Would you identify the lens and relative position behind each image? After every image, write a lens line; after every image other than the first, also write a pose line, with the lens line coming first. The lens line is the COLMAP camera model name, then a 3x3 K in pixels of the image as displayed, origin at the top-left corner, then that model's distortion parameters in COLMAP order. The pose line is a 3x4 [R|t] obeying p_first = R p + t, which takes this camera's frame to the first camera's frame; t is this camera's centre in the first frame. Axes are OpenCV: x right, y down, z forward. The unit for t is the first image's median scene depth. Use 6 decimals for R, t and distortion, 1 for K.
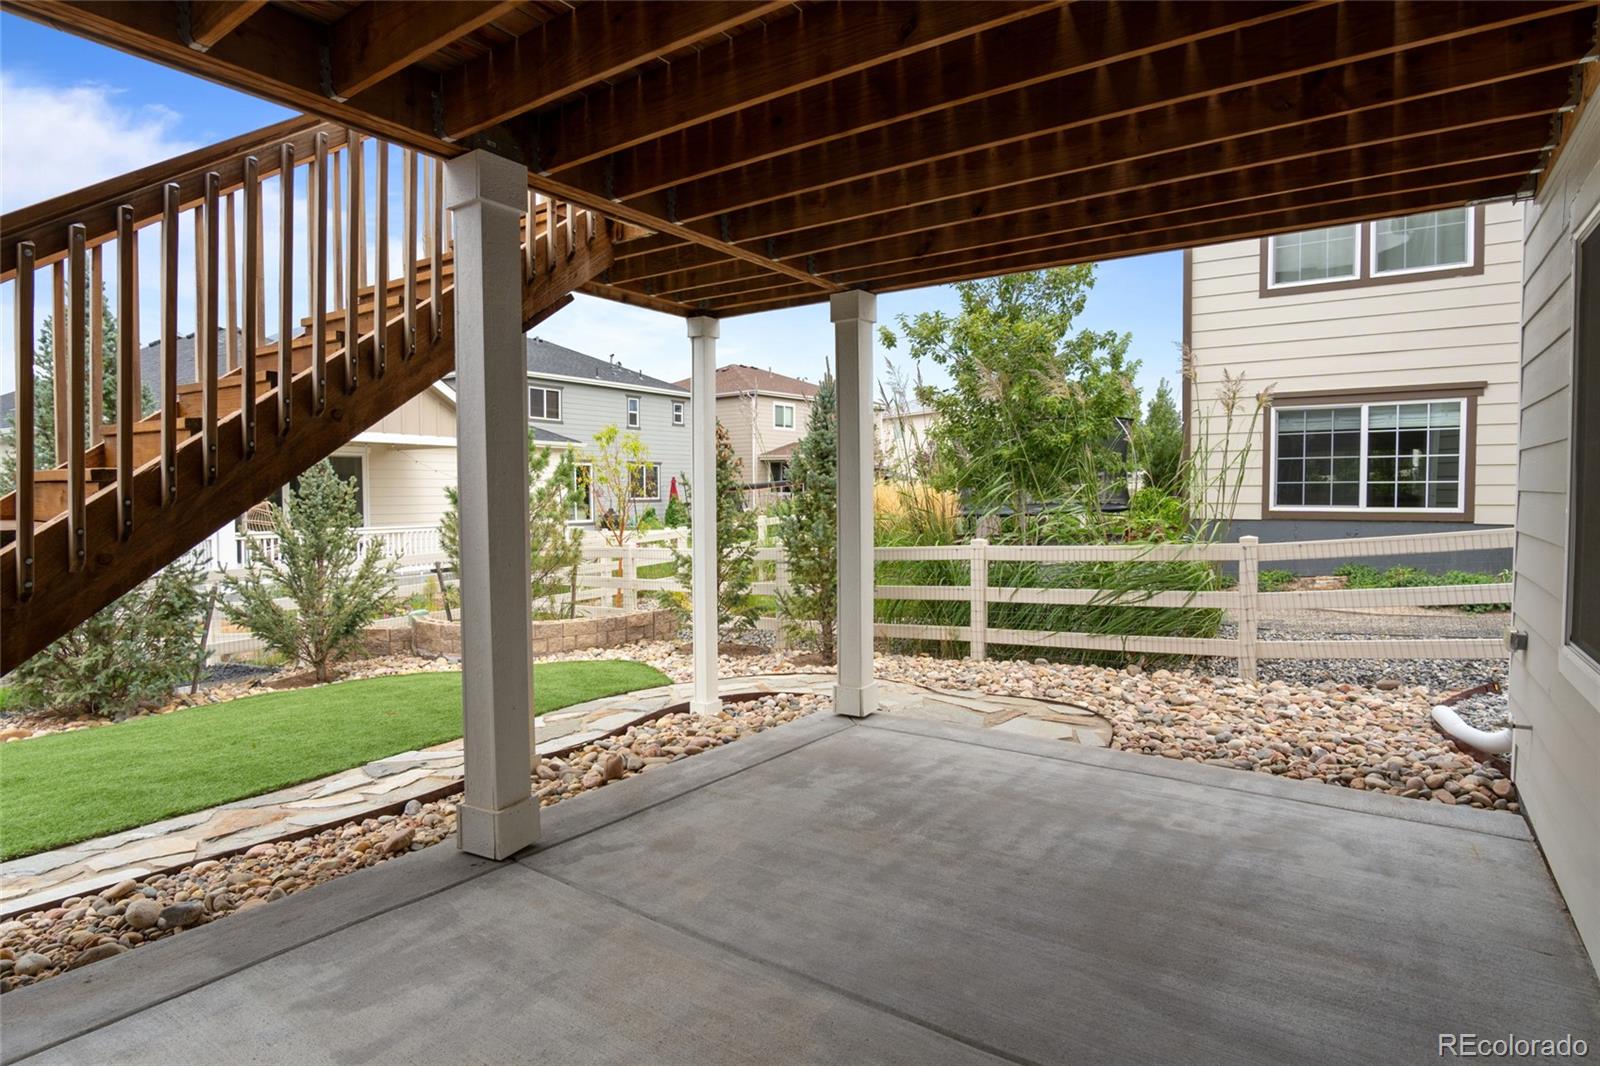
lens RADIAL K [[871.9, 0, 768.2], [0, 871.9, 535.7], [0, 0, 1]] dist [-0.020462, -0.000270]
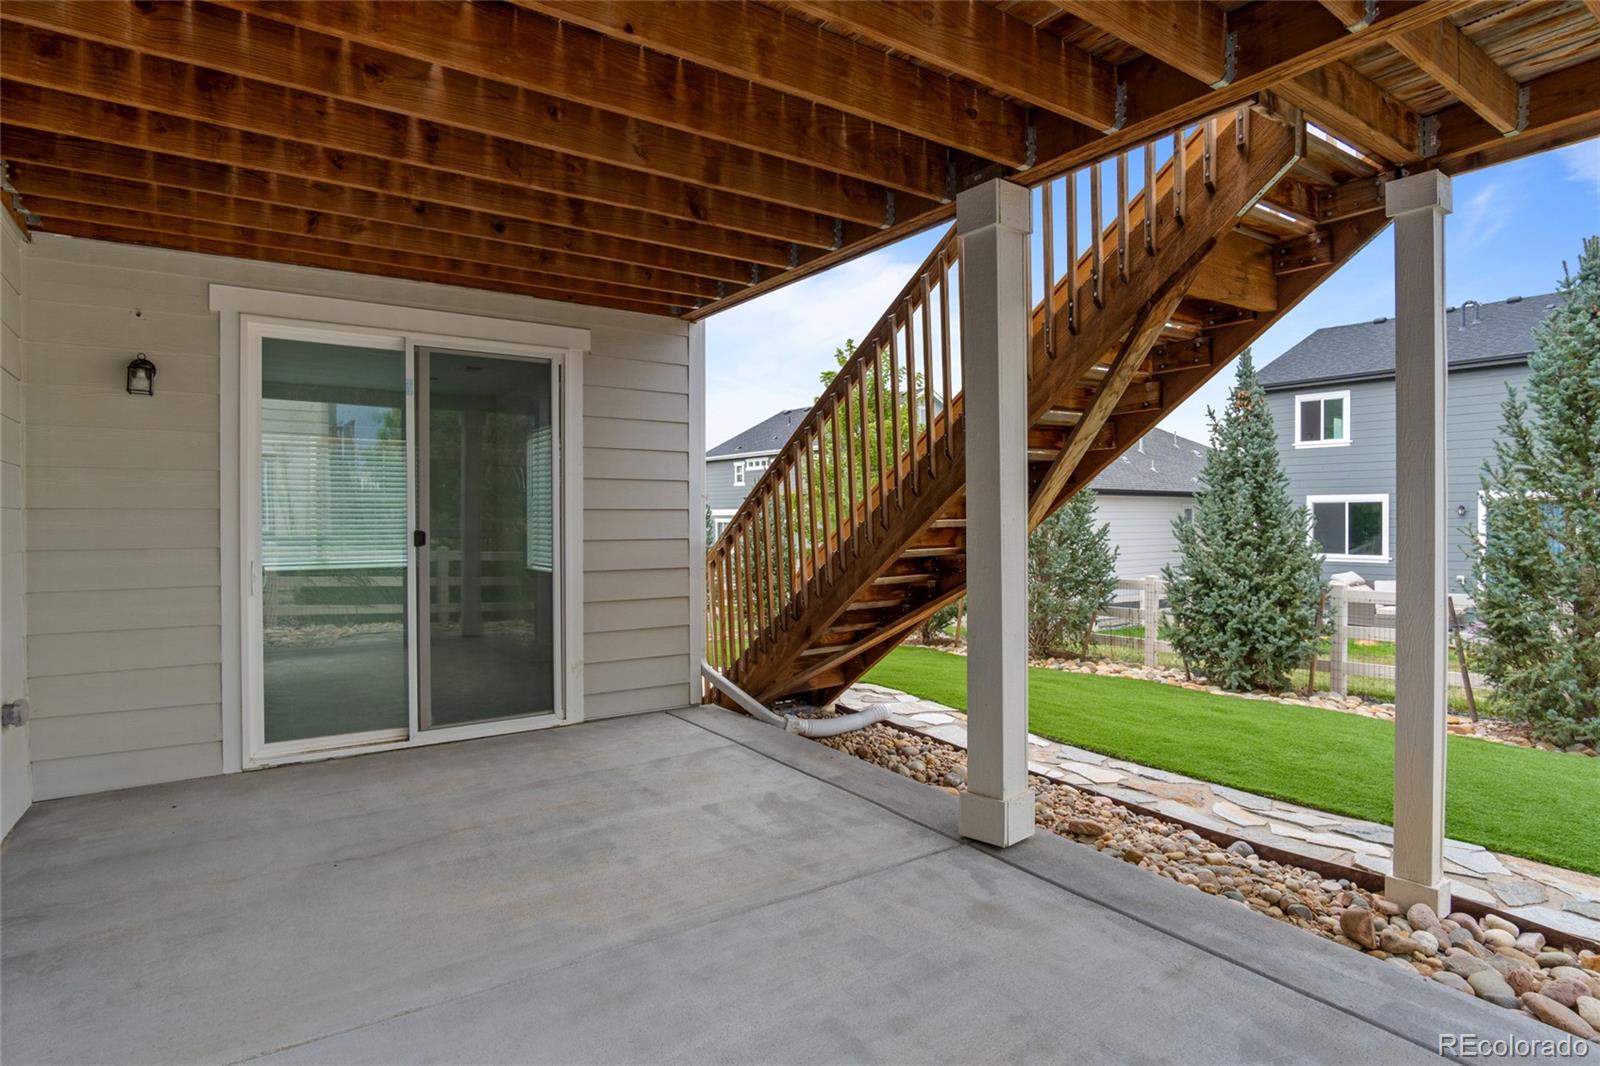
lens RADIAL K [[855.2, 0, 796.6], [0, 855.2, 526.5], [0, 0, 1]] dist [-0.024561, 0.000932]
pose [[-0.333407, 0.014991, -0.942664, 0.613170], [-0.039682, 0.998764, 0.029918, -0.029206], [0.941947, 0.047381, -0.332400, 0.922122]]
